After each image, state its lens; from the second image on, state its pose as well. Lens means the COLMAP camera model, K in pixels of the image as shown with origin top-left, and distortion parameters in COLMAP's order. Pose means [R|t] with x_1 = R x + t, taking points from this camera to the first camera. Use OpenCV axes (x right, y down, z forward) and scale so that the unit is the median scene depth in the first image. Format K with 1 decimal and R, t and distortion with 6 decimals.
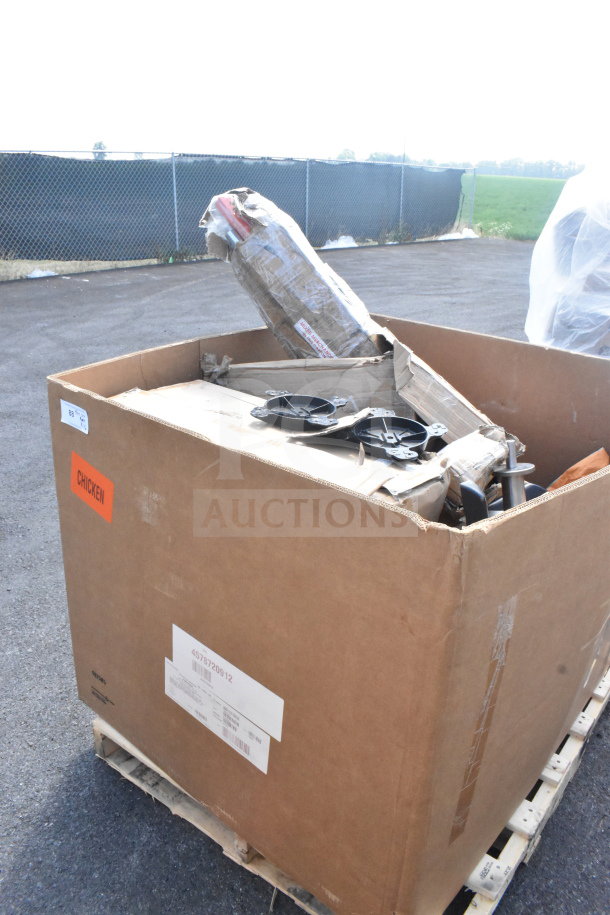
lens RADIAL K [[717.2, 0, 305.0], [0, 717.2, 457.5], [0, 0, 1]] dist [-0.099660, 0.000642]
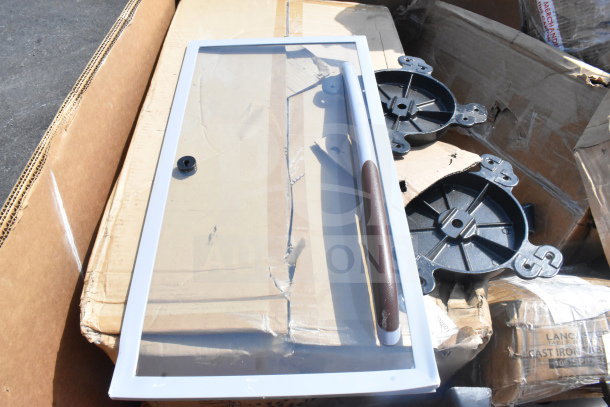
lens RADIAL K [[470.2, 0, 305.0], [0, 470.2, 203.5], [0, 0, 1]] dist [-0.090979, 0.004291]
pose [[0.647958, 0.563114, -0.512886, 0.182424], [-0.324614, 0.813311, 0.482856, -0.147800], [0.689040, -0.146381, 0.709787, 0.531417]]
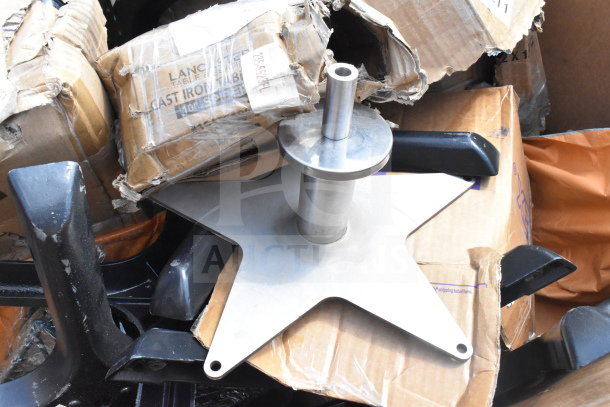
lens RADIAL K [[549.2, 0, 305.0], [0, 549.2, 203.5], [0, 0, 1]] dist [-0.108039, 0.005884]
pose [[0.829787, 0.512697, -0.220443, 0.307314], [-0.255548, 0.700223, 0.666621, -0.126944], [0.496134, -0.496820, 0.712054, 0.654080]]
